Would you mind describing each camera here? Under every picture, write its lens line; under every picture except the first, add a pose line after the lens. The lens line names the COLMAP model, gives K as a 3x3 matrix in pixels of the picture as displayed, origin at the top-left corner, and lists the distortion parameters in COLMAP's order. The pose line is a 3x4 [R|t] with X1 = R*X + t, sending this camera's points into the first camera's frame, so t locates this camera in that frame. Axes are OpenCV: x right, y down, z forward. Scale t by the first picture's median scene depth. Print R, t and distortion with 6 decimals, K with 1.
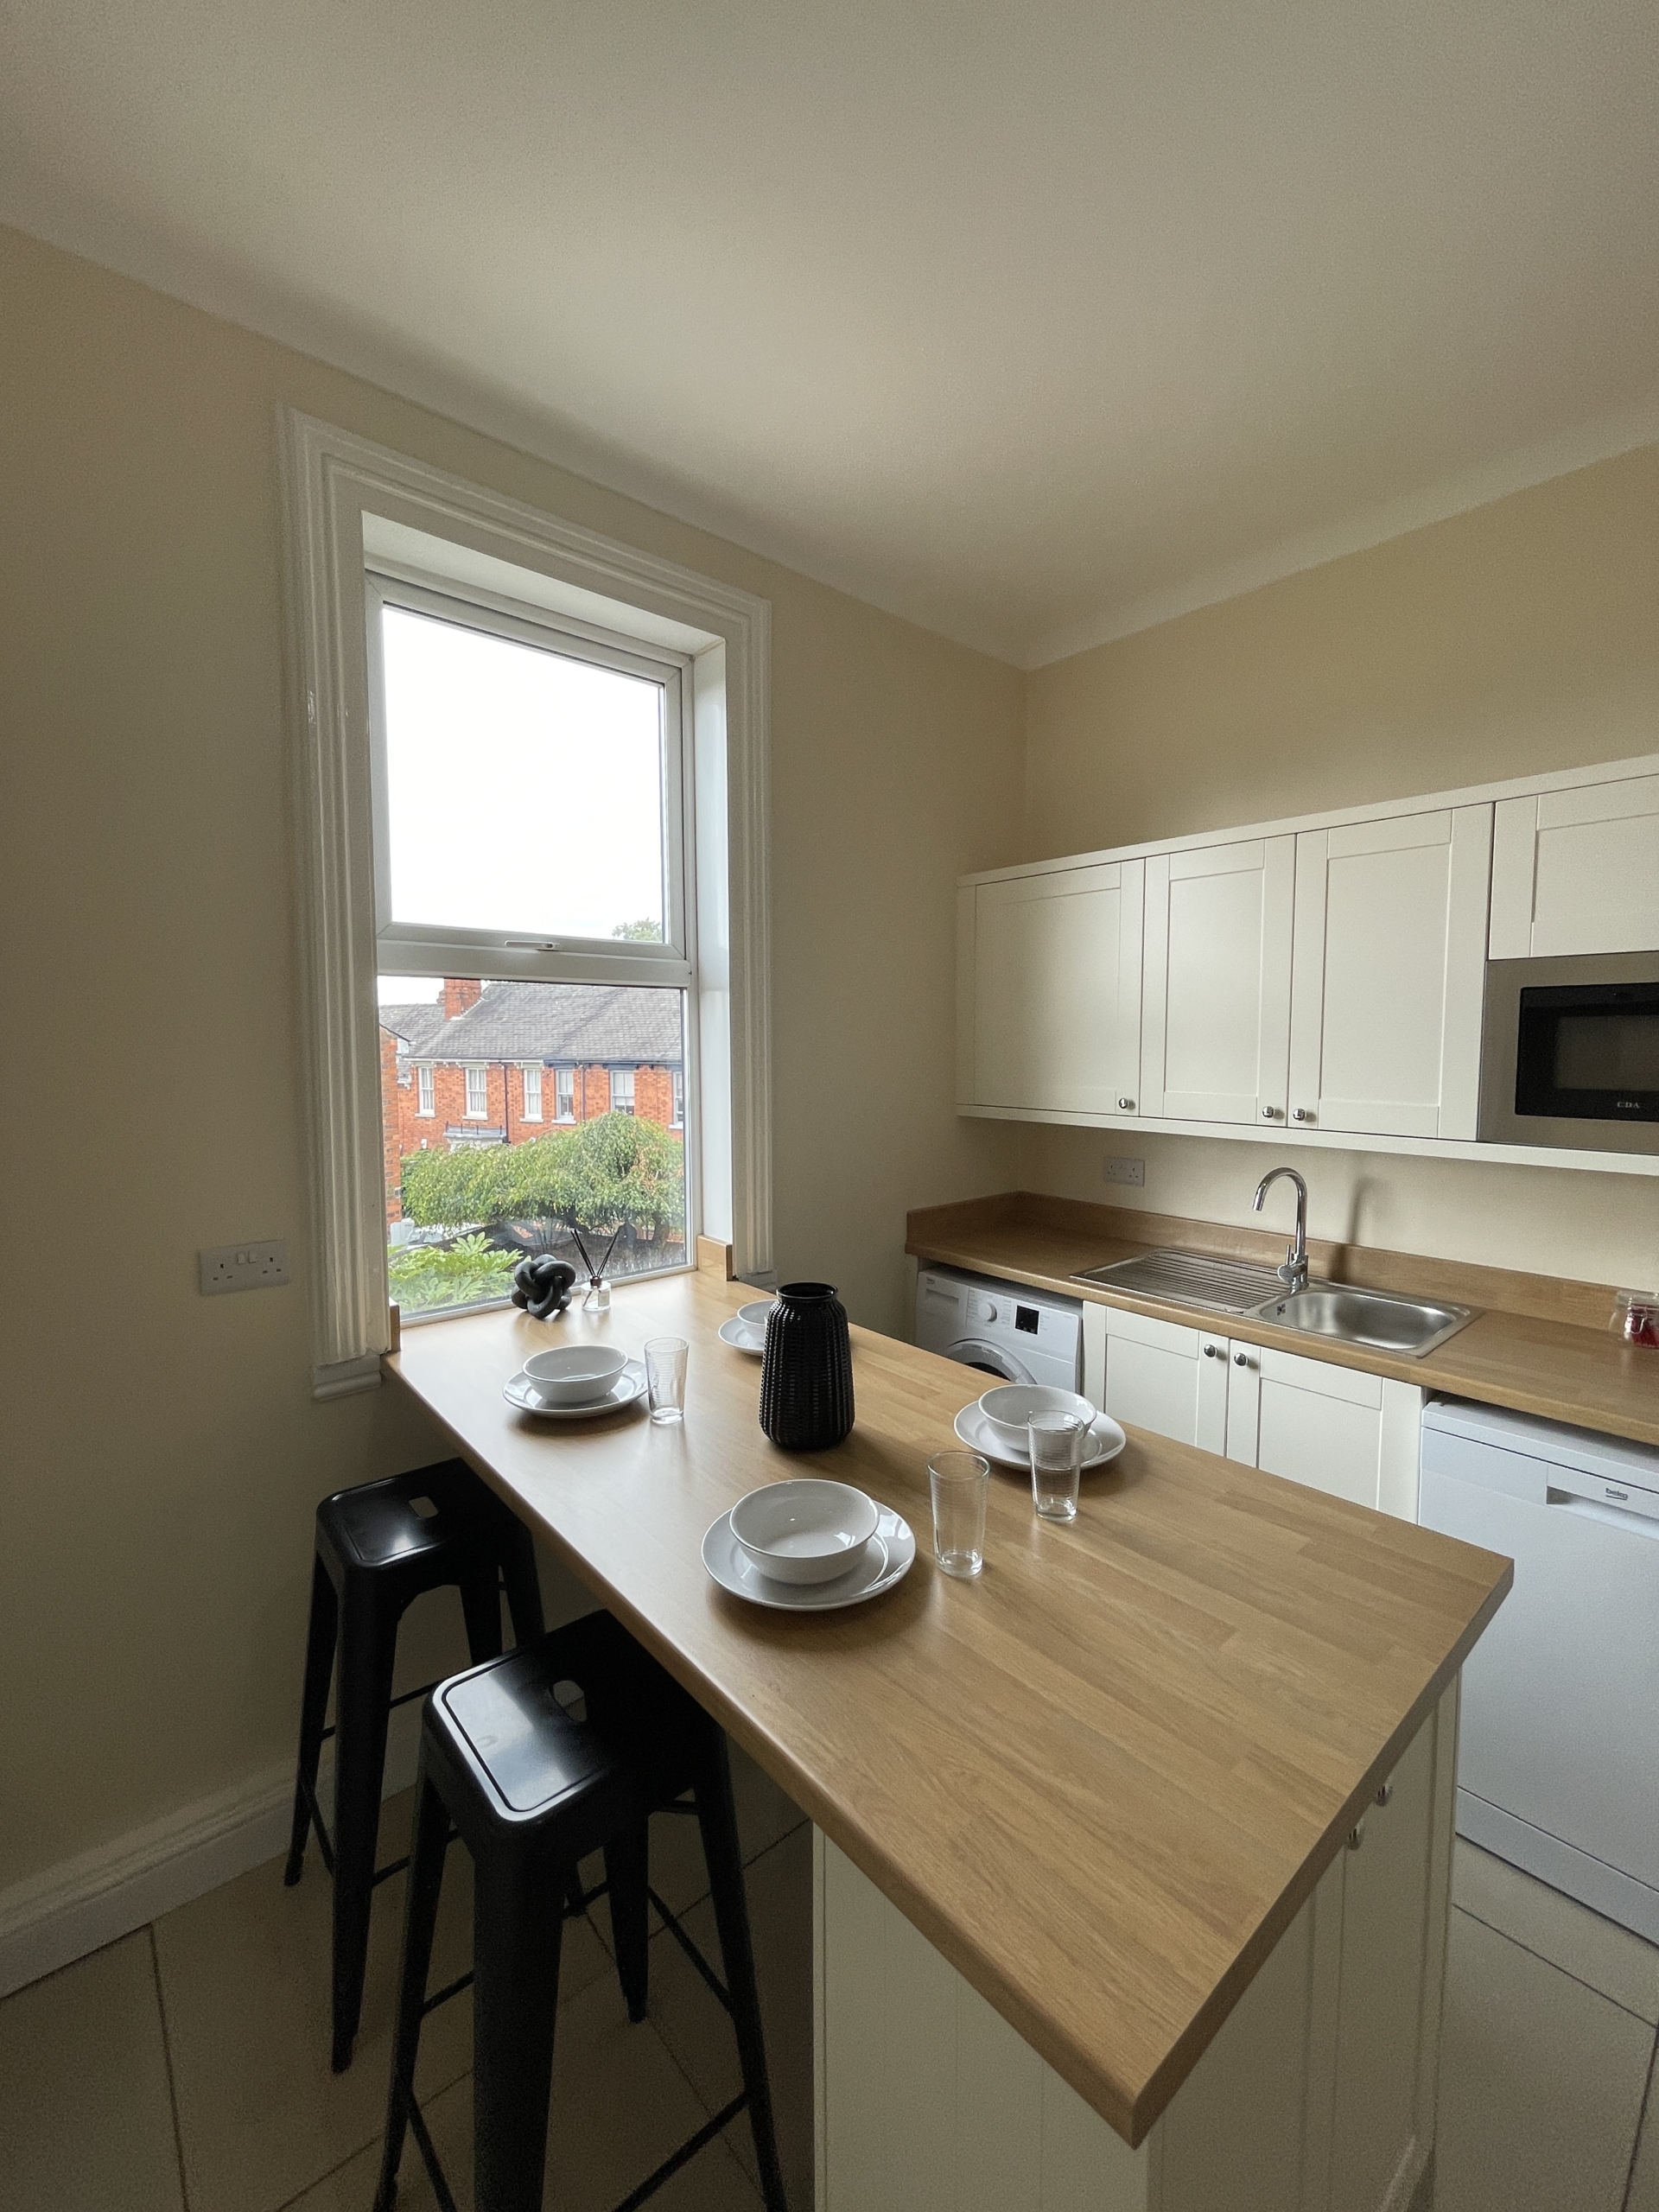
lens RADIAL K [[899.6, 0, 829.5], [0, 899.6, 1106.0], [0, 0, 1]] dist [-0.000727, -0.000237]
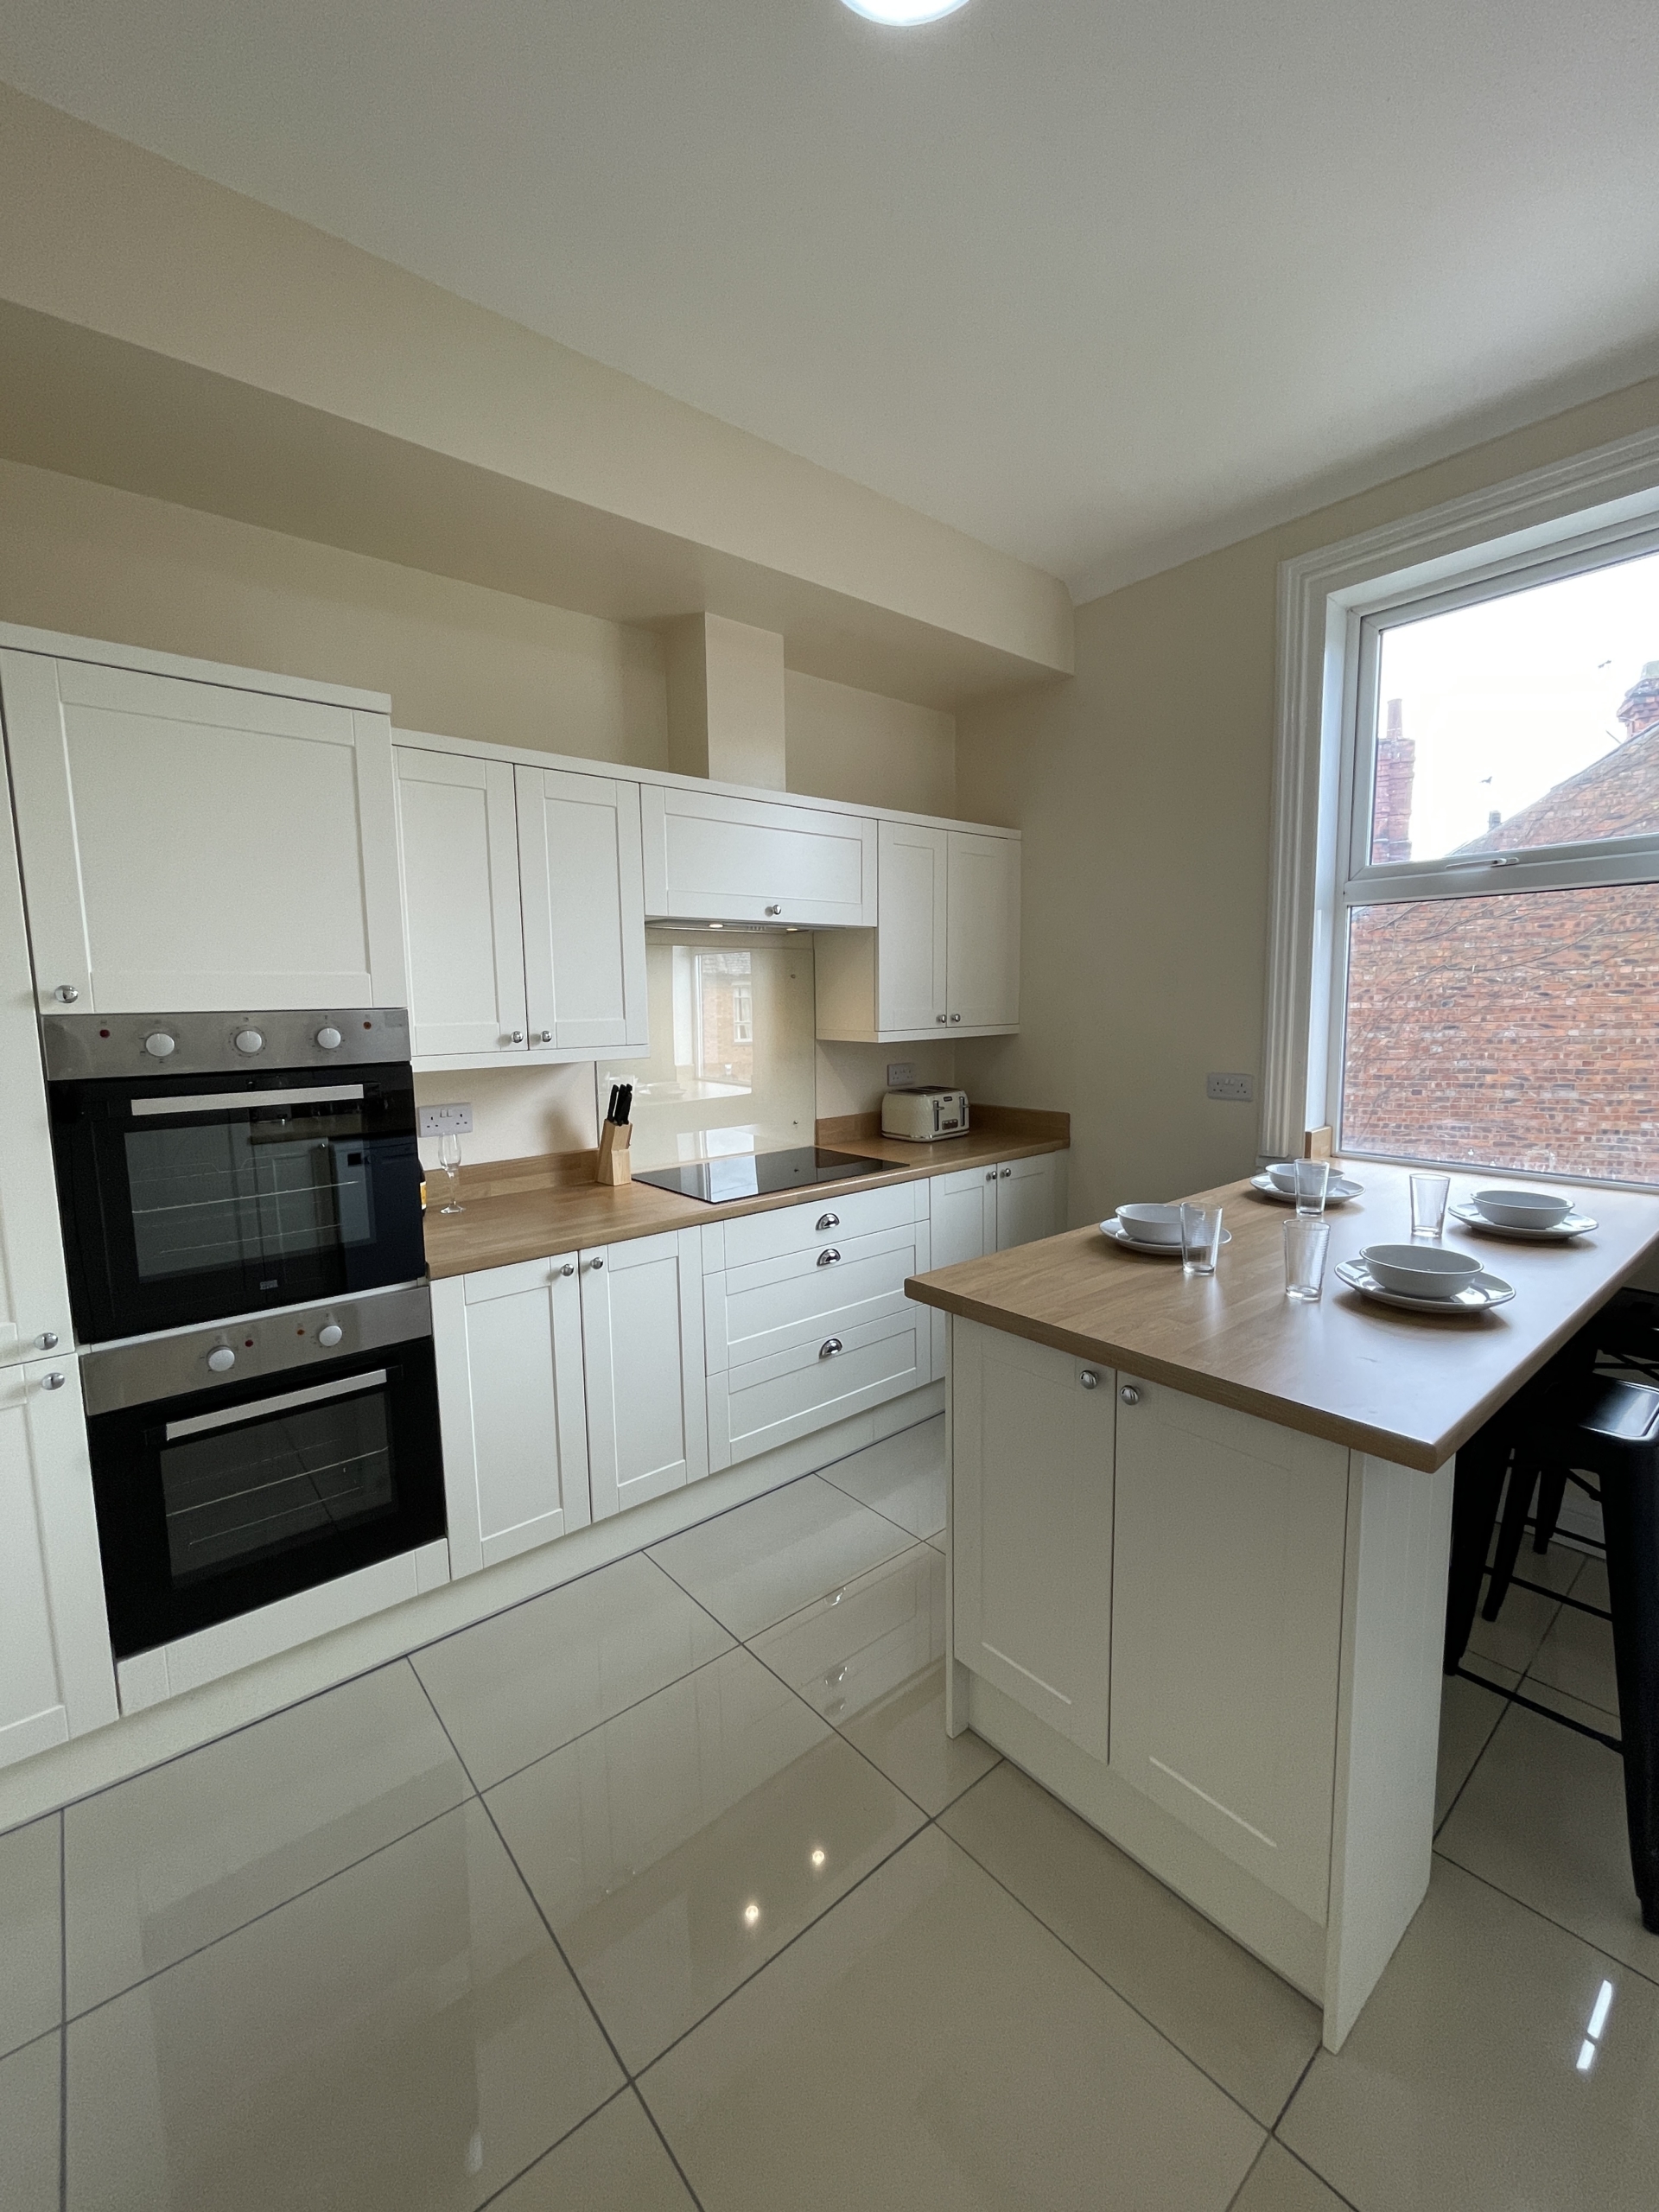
lens RADIAL K [[899.6, 0, 829.5], [0, 899.6, 1106.0], [0, 0, 1]] dist [-0.000727, -0.000237]
pose [[-0.005478, 0.122427, -0.992462, 1.947018], [-0.046066, 0.991393, 0.122549, 0.066124], [0.998923, 0.046390, 0.000209, 0.393194]]
